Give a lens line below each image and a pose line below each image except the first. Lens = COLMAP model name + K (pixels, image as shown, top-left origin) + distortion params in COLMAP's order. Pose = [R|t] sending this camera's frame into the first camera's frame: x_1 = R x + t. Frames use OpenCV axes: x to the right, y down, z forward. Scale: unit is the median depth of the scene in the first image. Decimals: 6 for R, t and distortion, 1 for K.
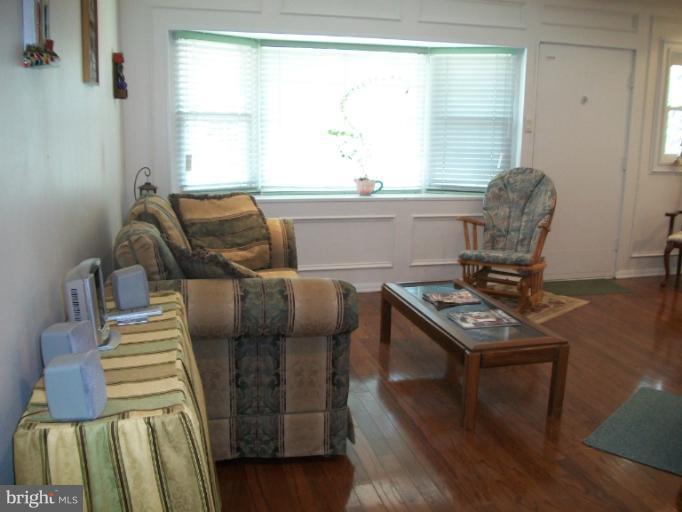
lens RADIAL K [[663.0, 0, 341.0], [0, 663.0, 256.0], [0, 0, 1]] dist [-0.128421, 0.057191]
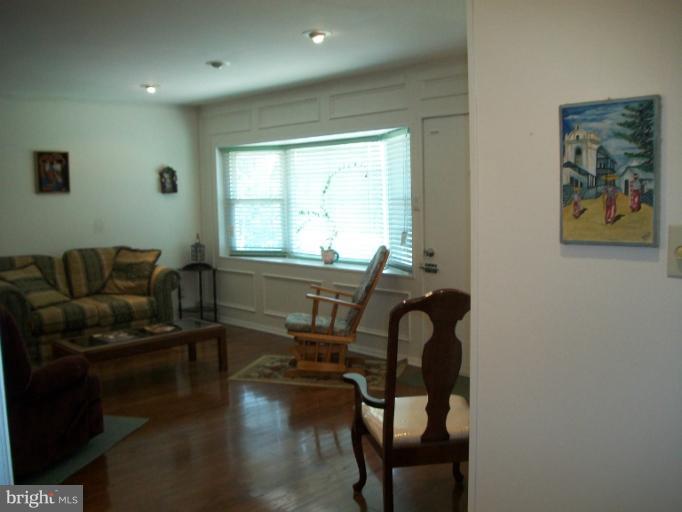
lens RADIAL K [[663.0, 0, 341.0], [0, 663.0, 256.0], [0, 0, 1]] dist [-0.128421, 0.057191]
pose [[0.483071, 0.059874, -0.873531, 1.148423], [-0.149106, 0.988712, -0.014688, -0.094760], [0.862792, 0.137344, 0.486546, 0.447573]]
